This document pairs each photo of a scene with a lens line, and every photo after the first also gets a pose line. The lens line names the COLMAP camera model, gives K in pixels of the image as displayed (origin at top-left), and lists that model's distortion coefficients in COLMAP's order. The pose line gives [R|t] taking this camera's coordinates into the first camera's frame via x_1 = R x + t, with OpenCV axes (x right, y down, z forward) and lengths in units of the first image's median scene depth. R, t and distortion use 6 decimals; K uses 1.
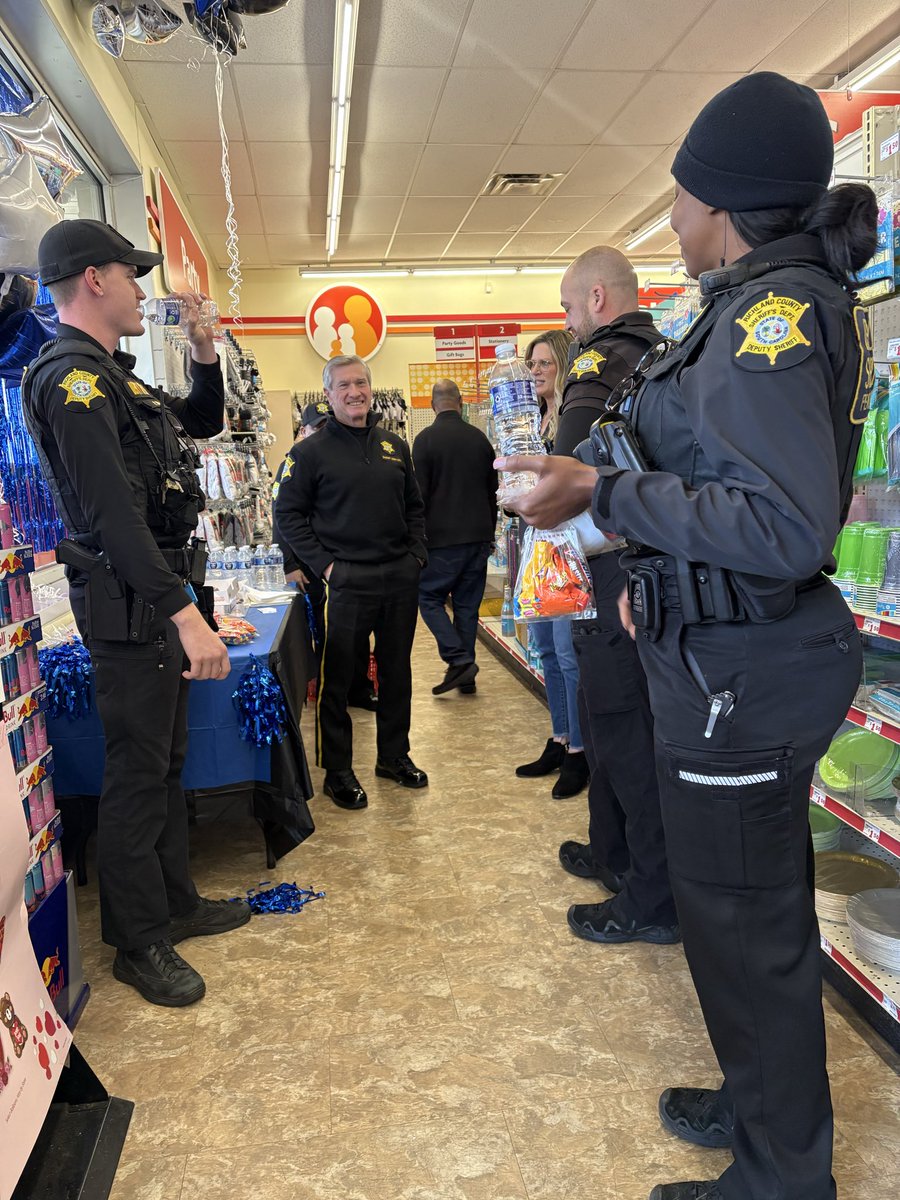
lens RADIAL K [[893.8, 0, 445.1], [0, 893.8, 604.7], [0, 0, 1]] dist [0.007271, -0.019891]
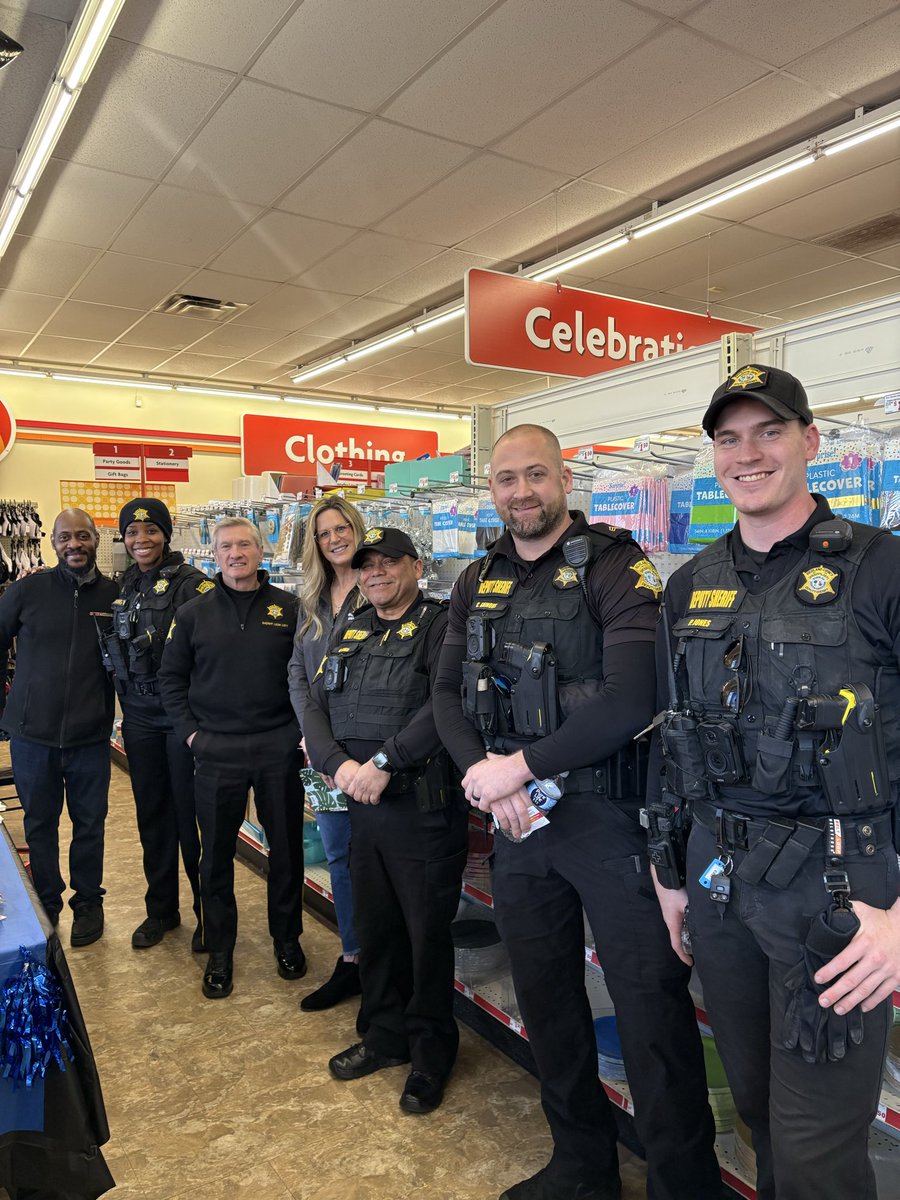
lens RADIAL K [[893.8, 0, 451.4], [0, 893.8, 596.8], [0, 0, 1]] dist [0.007271, -0.019891]
pose [[0.903543, 0.021379, 0.427963, -0.074244], [0.033946, 0.992044, -0.121227, -0.039806], [-0.427150, 0.124061, 0.895629, 0.070900]]
